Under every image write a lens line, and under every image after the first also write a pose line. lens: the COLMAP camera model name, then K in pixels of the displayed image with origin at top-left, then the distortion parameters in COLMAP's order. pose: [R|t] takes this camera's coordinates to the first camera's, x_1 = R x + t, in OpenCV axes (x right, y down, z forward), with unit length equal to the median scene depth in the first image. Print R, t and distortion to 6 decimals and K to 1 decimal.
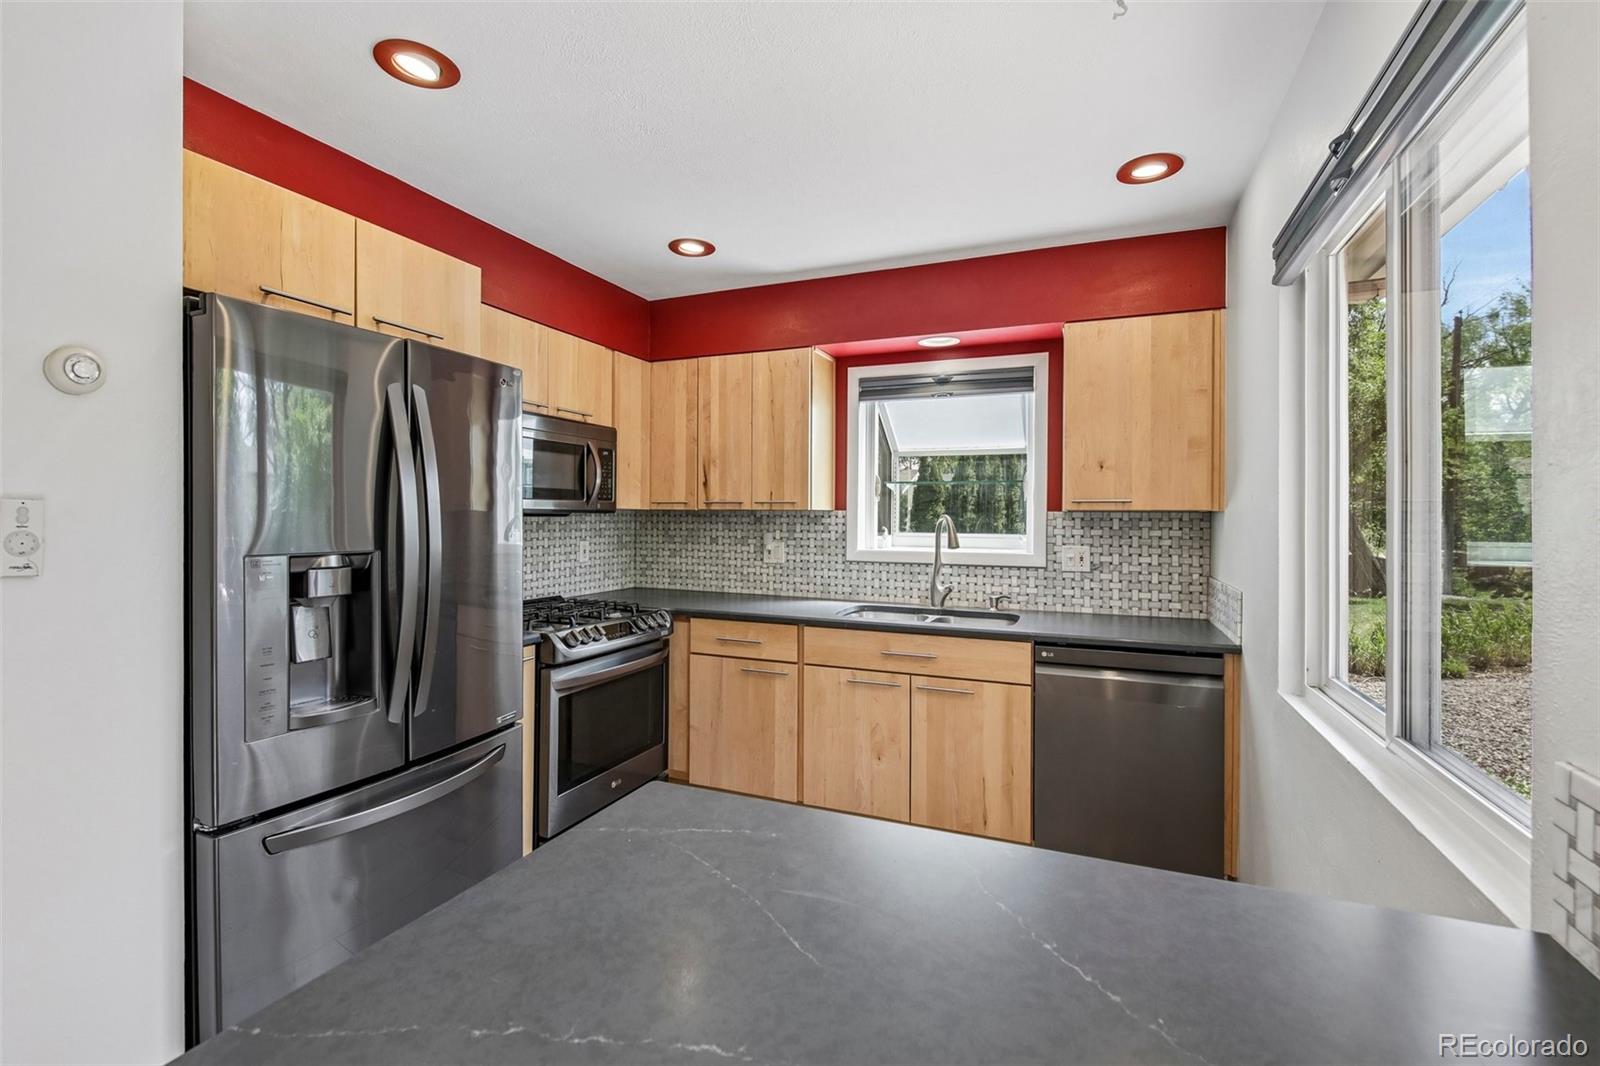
lens RADIAL K [[697.2, 0, 807.5], [0, 697.2, 527.3], [0, 0, 1]] dist [0.007275, -0.008354]
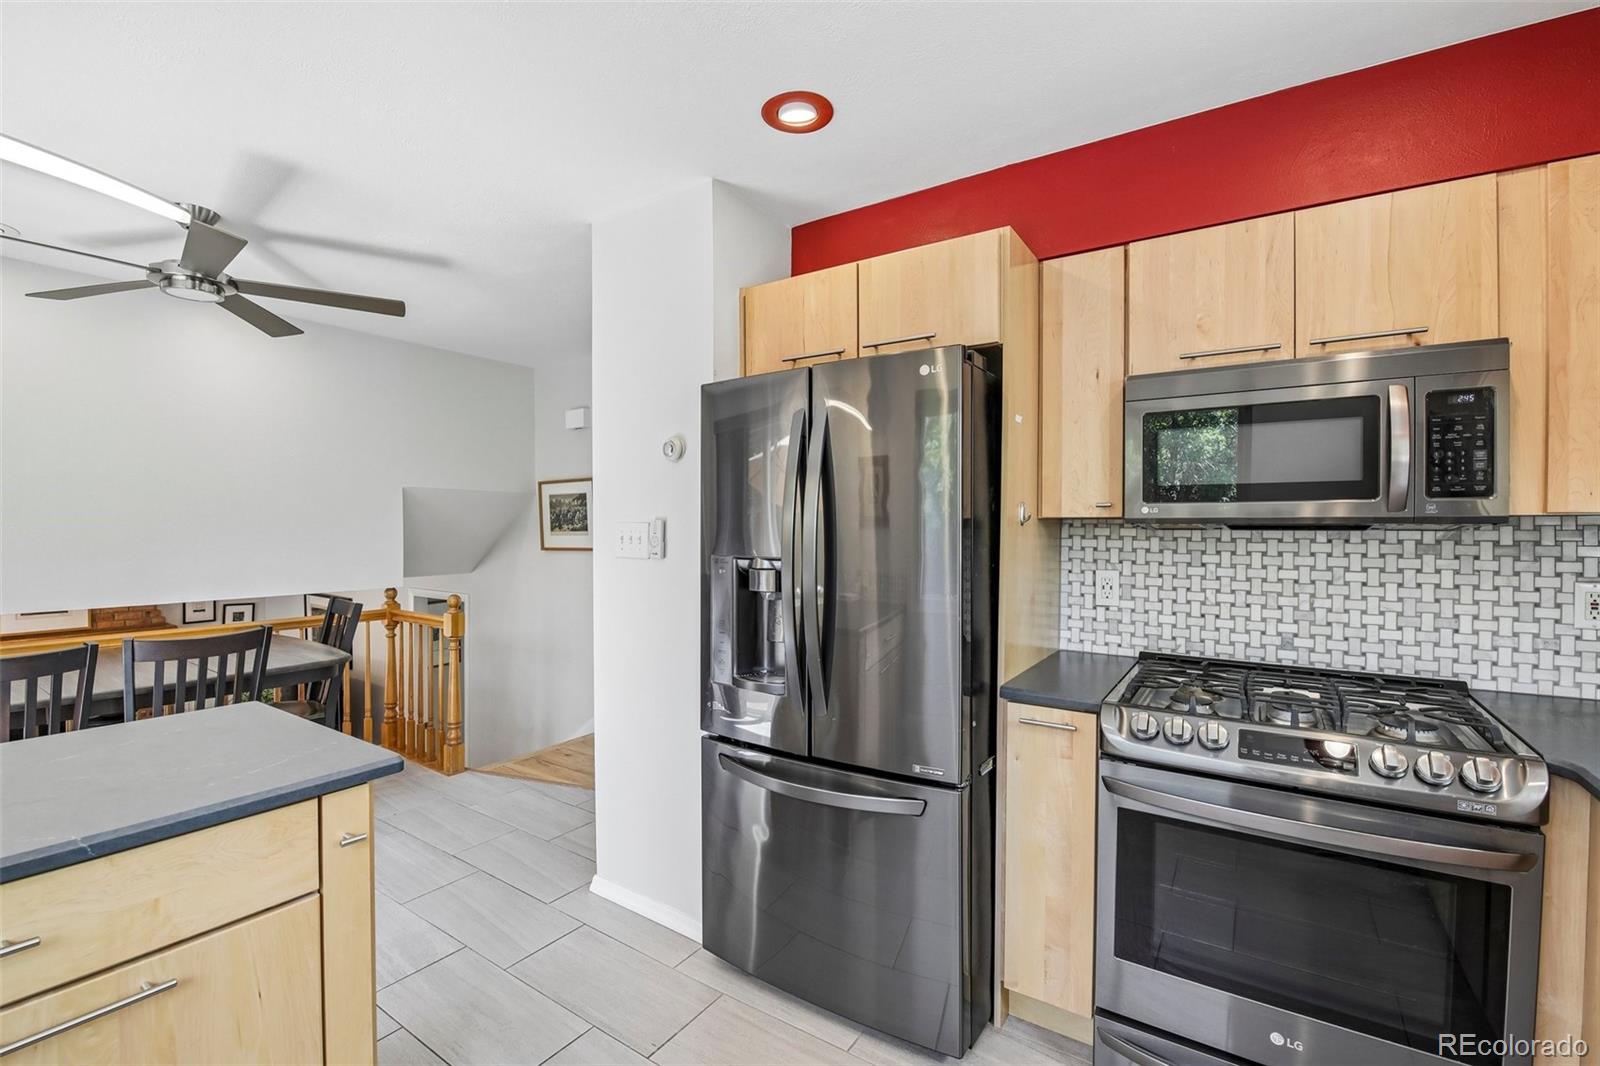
lens RADIAL K [[697.2, 0, 802.1], [0, 697.2, 529.0], [0, 0, 1]] dist [0.007275, -0.008354]
pose [[-0.190300, -0.001973, -0.981724, 0.281620], [-0.019537, 0.999808, 0.001777, -0.008782], [0.981532, 0.019518, -0.190302, 0.682253]]
